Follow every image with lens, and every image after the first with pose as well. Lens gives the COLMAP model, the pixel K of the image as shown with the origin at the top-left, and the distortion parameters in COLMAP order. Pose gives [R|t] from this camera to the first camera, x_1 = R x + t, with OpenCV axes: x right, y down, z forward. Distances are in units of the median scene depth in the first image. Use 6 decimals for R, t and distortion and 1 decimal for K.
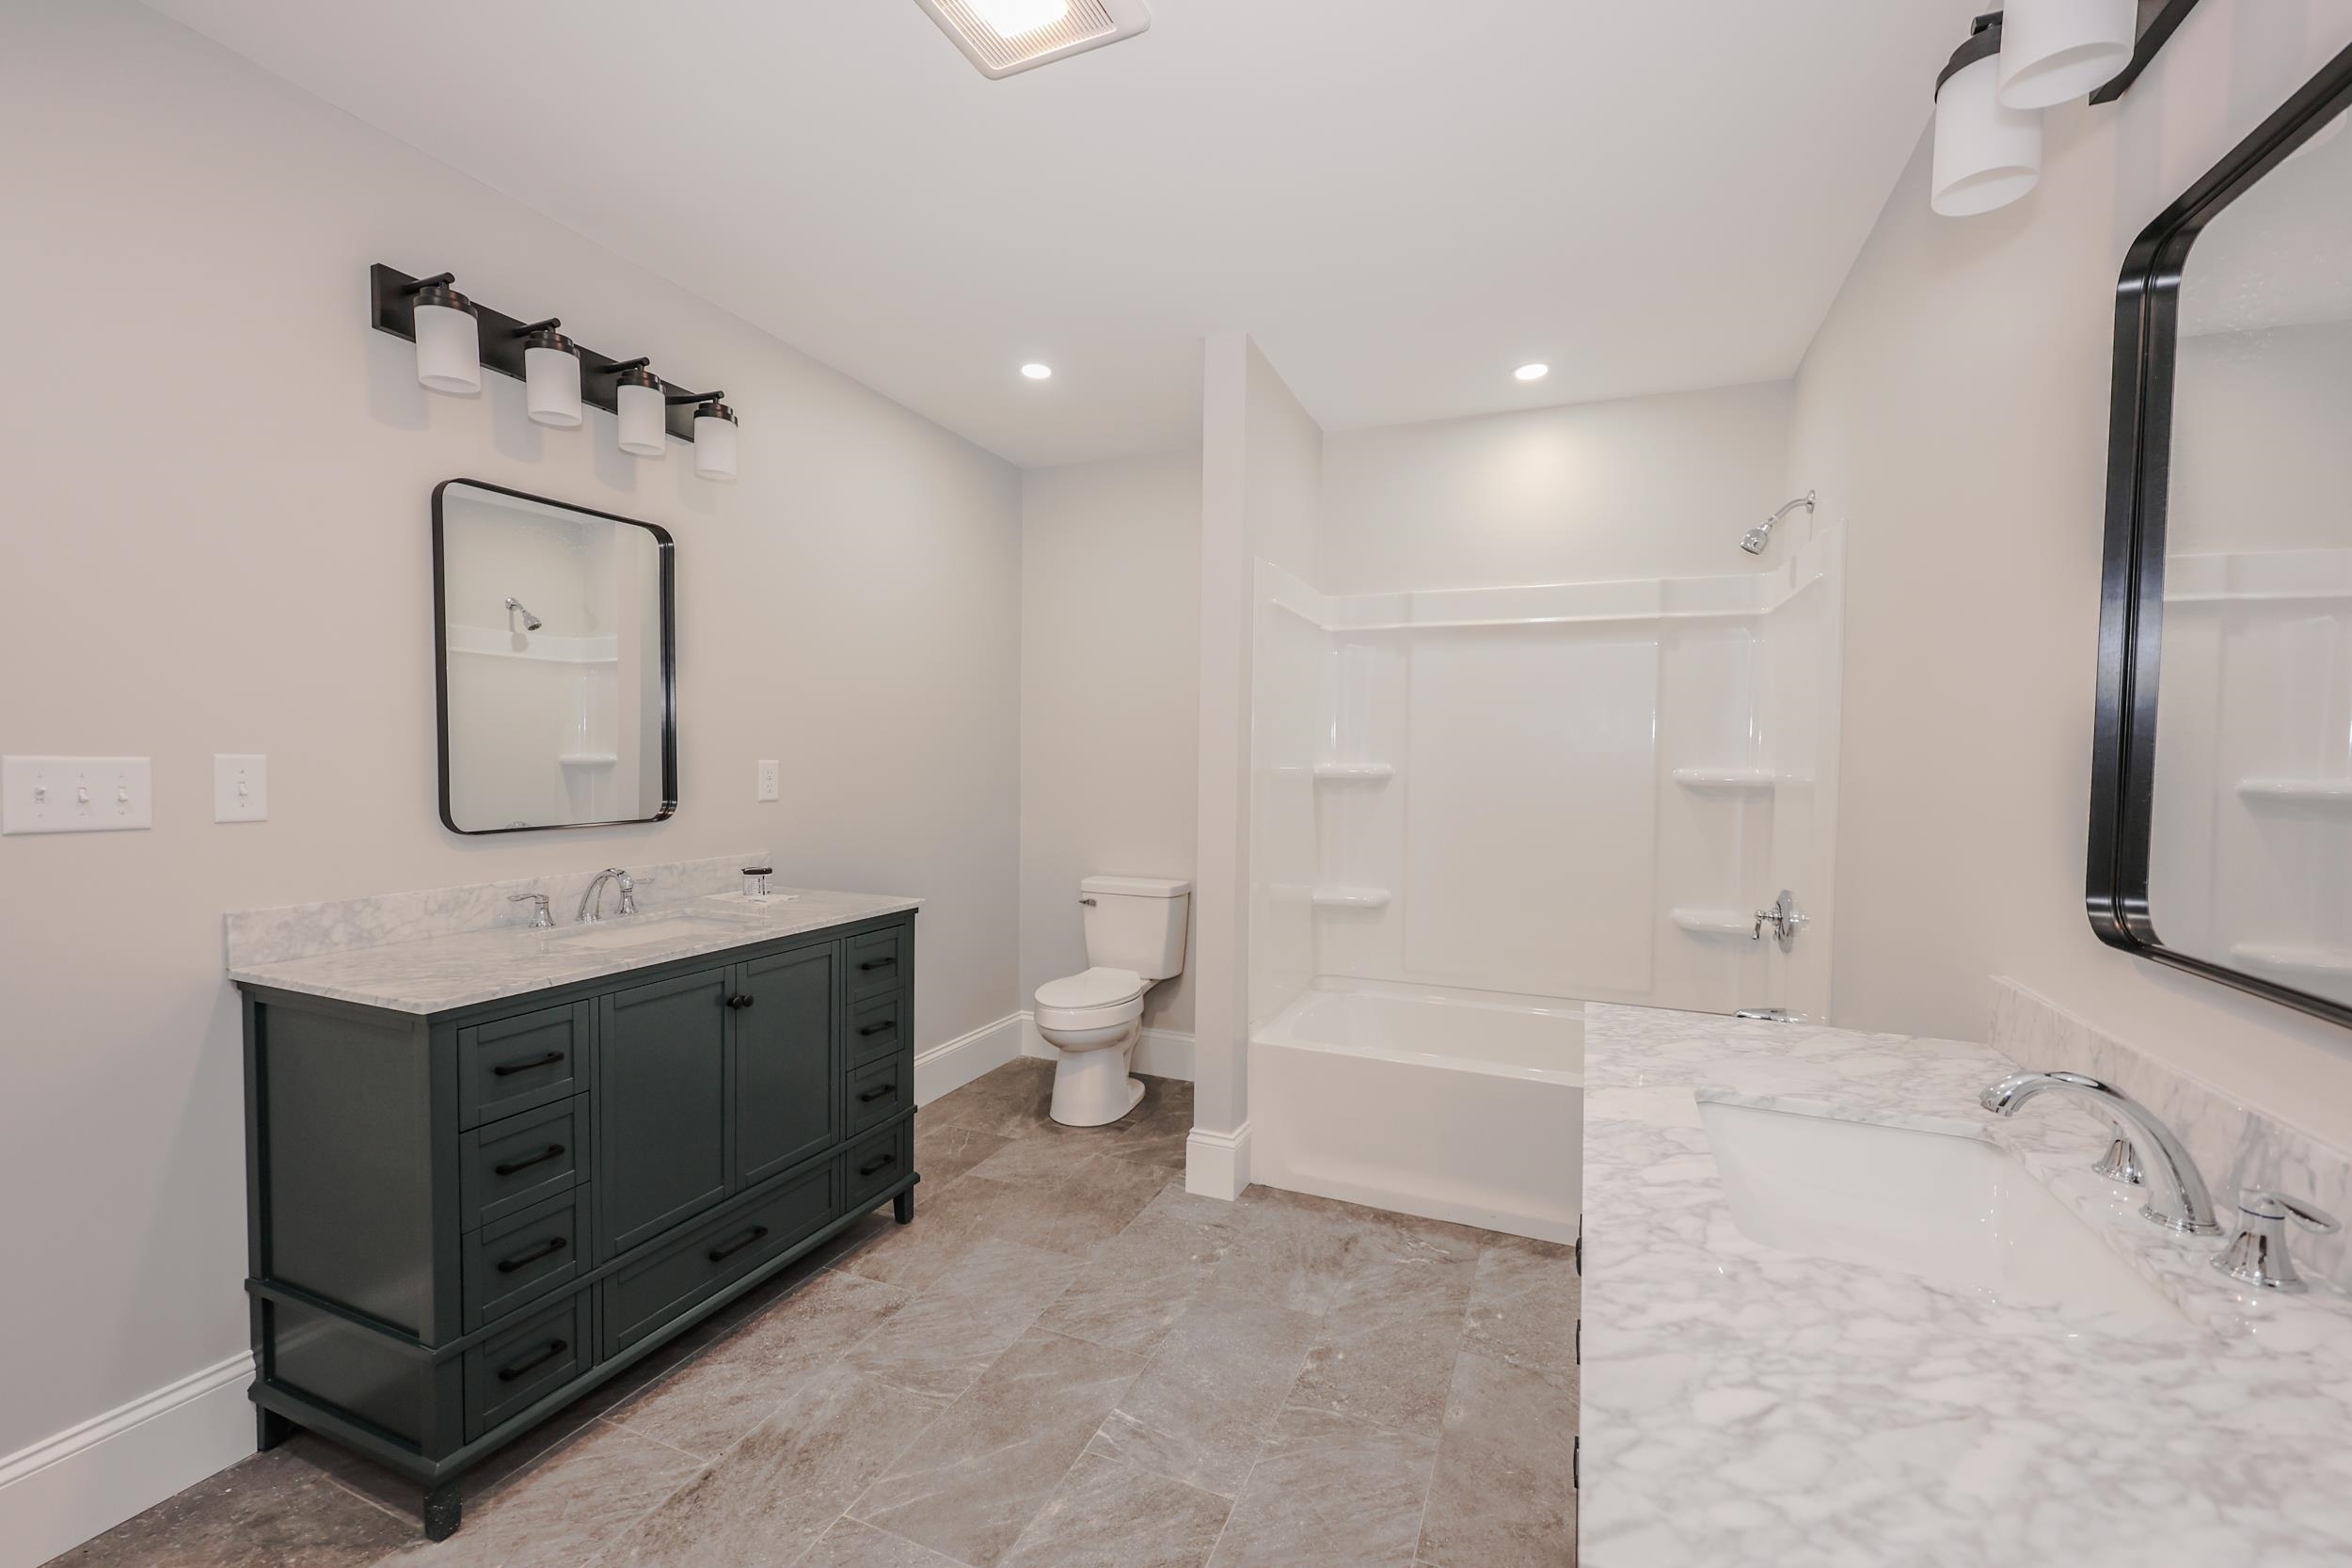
lens RADIAL K [[984.3, 0, 1176.0], [0, 984.3, 784.0], [0, 0, 1]] dist [-0.015606, -0.000069]
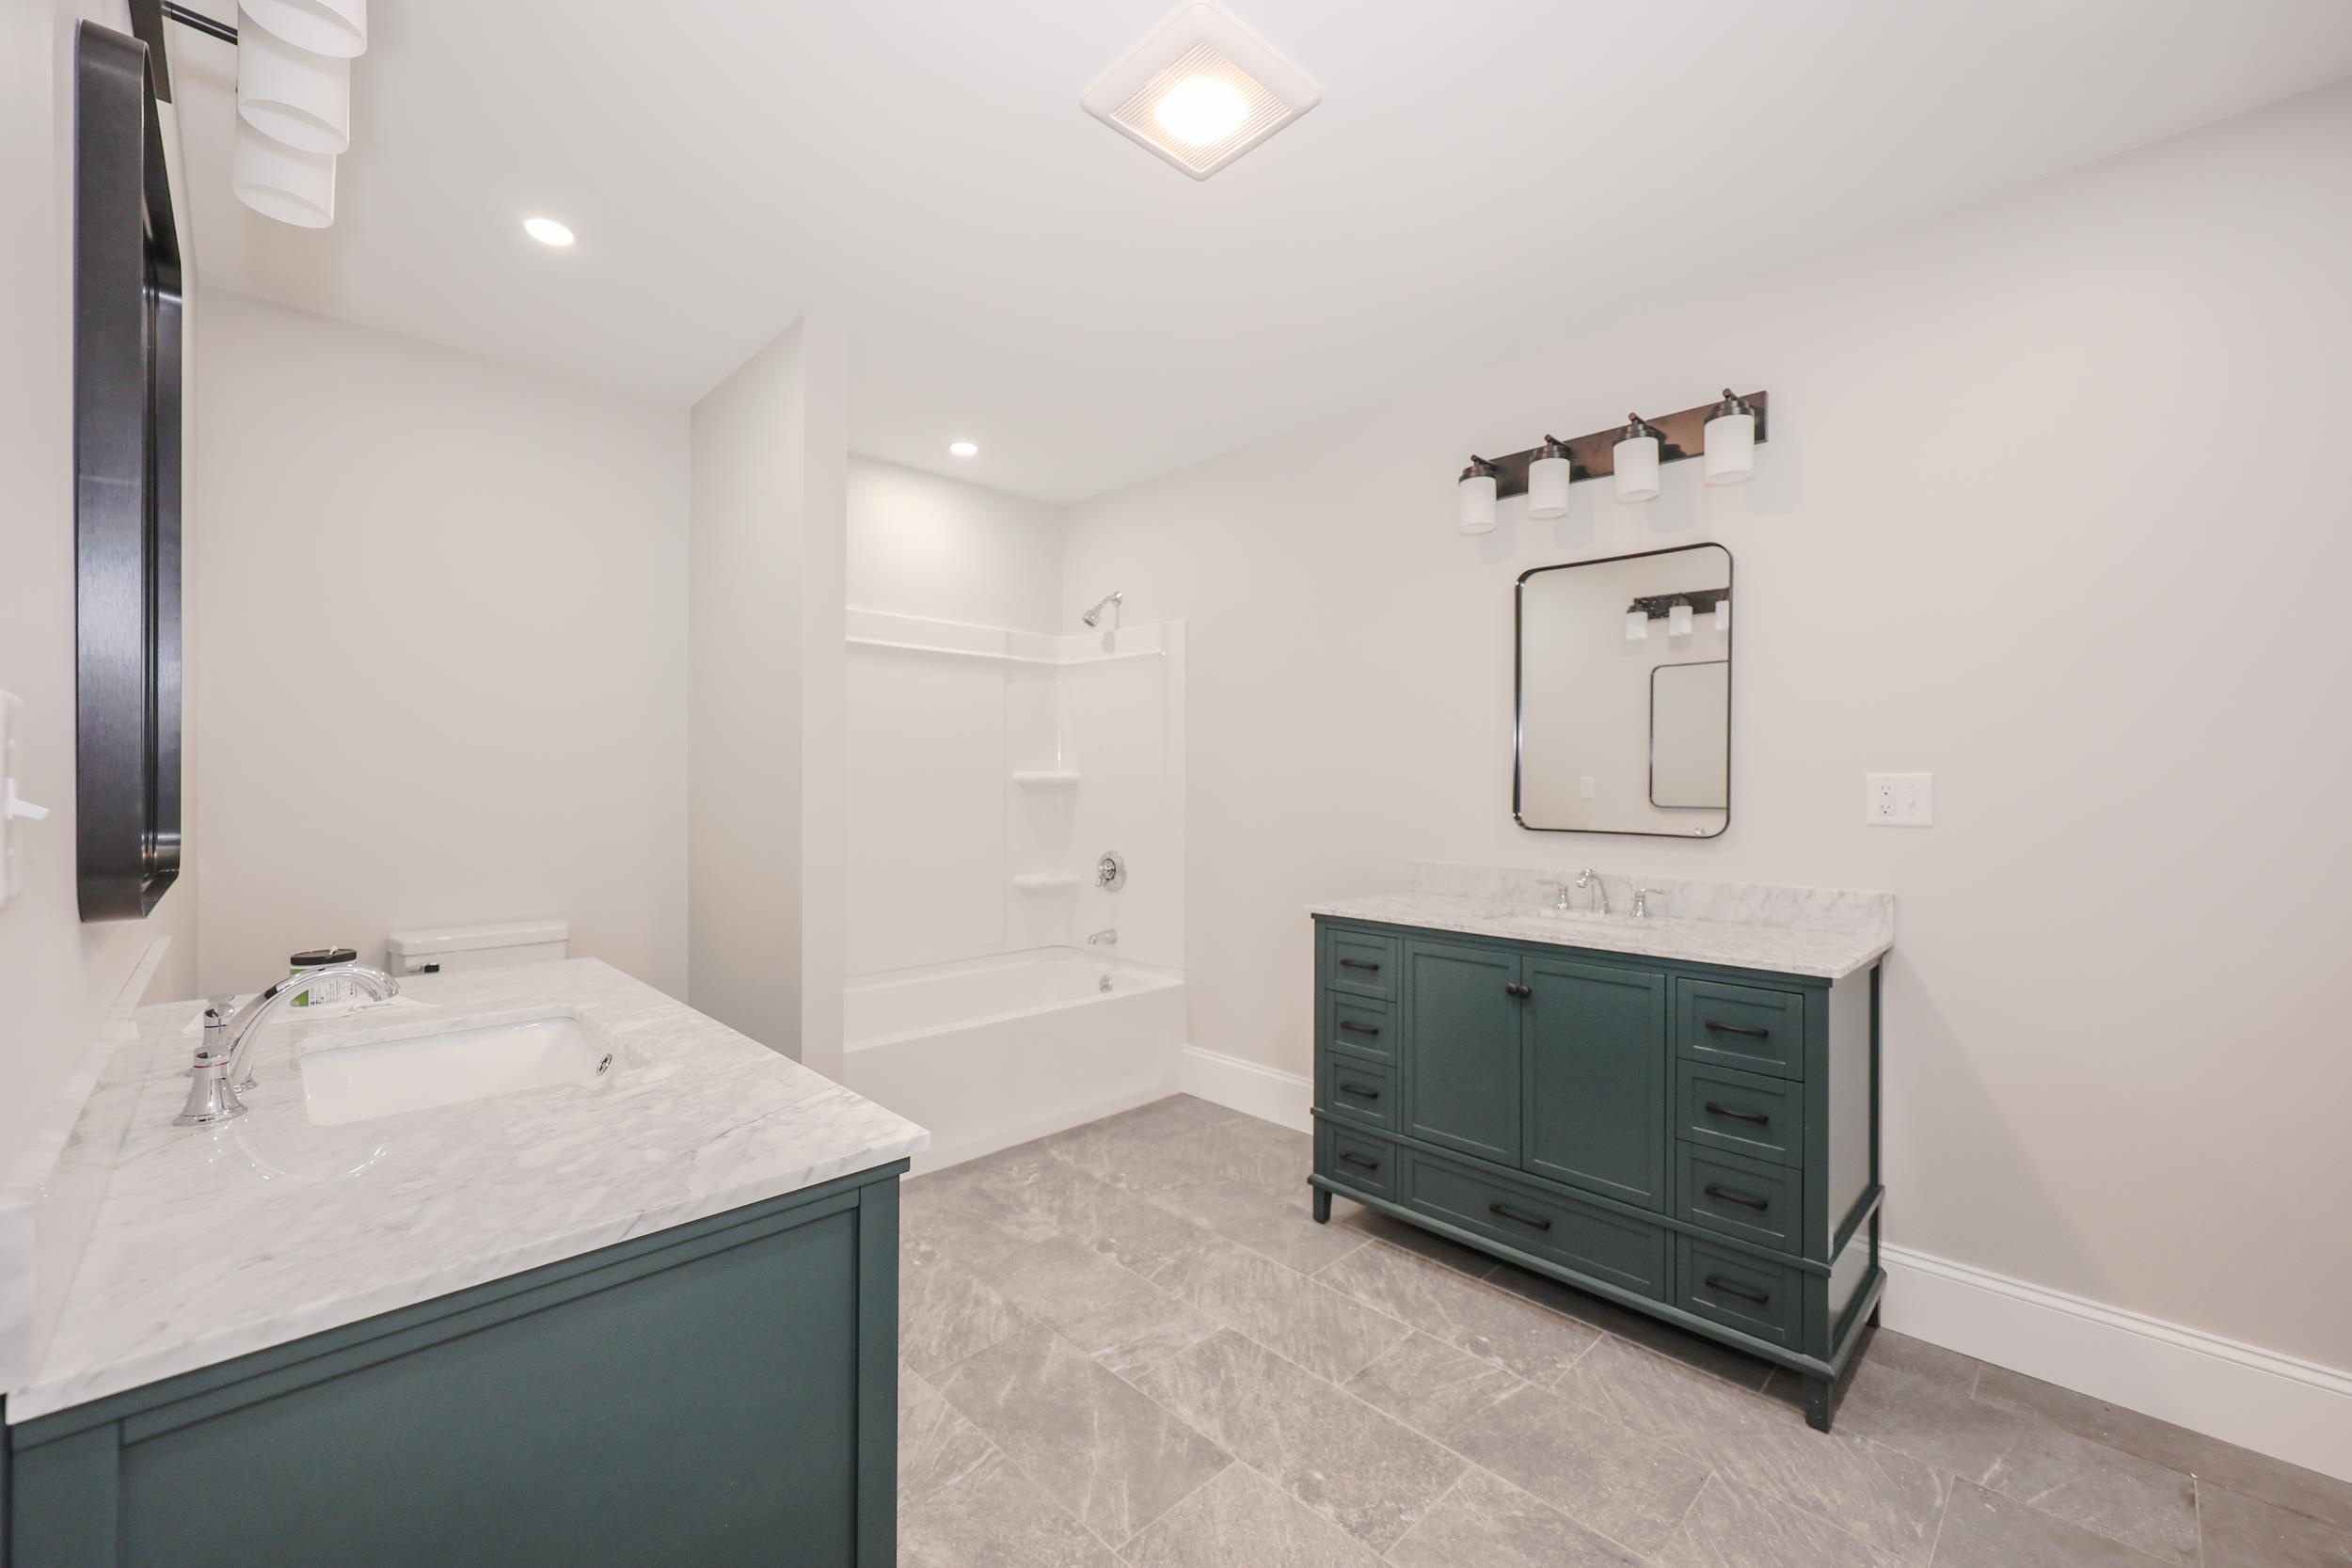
lens RADIAL K [[950.1, 0, 1177.8], [0, 950.1, 779.8], [0, 0, 1]] dist [-0.000725, -0.000005]
pose [[0.384161, -0.018884, 0.923073, -0.866138], [0.025361, 0.999629, 0.009895, -0.017717], [-0.922918, 0.019609, 0.384498, 0.415567]]
